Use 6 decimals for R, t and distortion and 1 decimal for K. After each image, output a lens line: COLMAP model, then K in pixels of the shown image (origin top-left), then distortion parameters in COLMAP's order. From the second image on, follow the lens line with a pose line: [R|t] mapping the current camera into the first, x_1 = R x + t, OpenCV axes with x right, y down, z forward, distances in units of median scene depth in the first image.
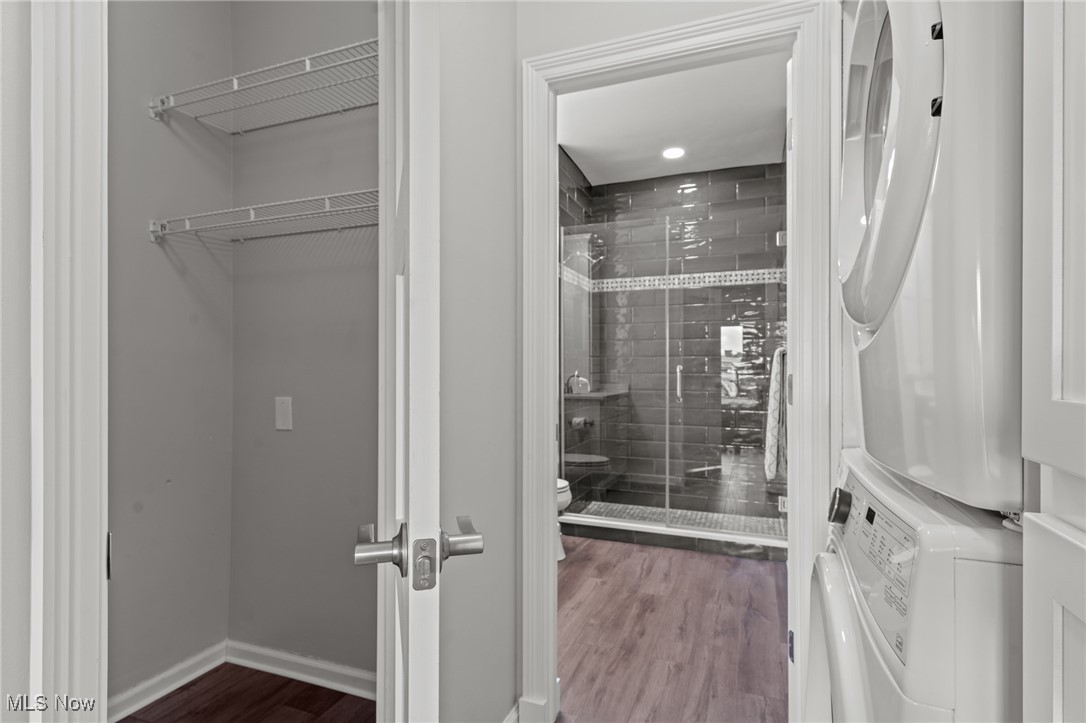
lens RADIAL K [[570.6, 0, 542.6], [0, 570.6, 361.9], [0, 0, 1]] dist [-0.001766, -0.001463]
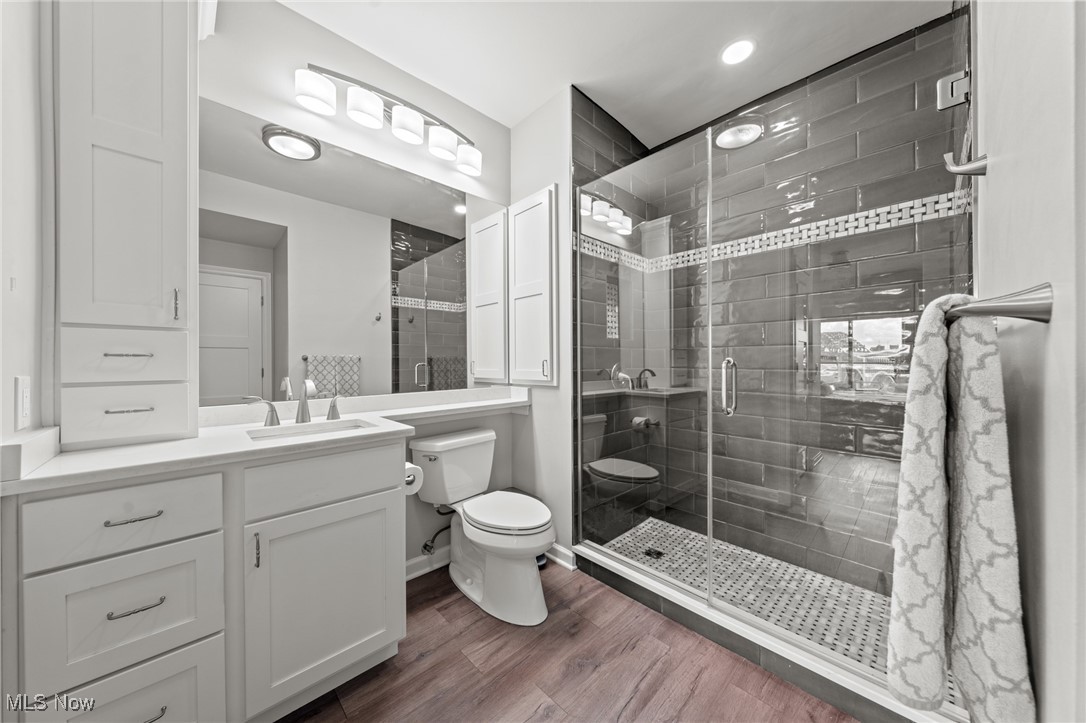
lens RADIAL K [[377.9, 0, 537.8], [0, 377.9, 359.3], [0, 0, 1]] dist [0.001387, 0.000598]
pose [[0.903425, -0.004248, -0.428726, 0.194777], [0.007310, 0.999958, 0.005495, 0.003556], [0.428684, -0.008098, 0.903418, 0.450398]]
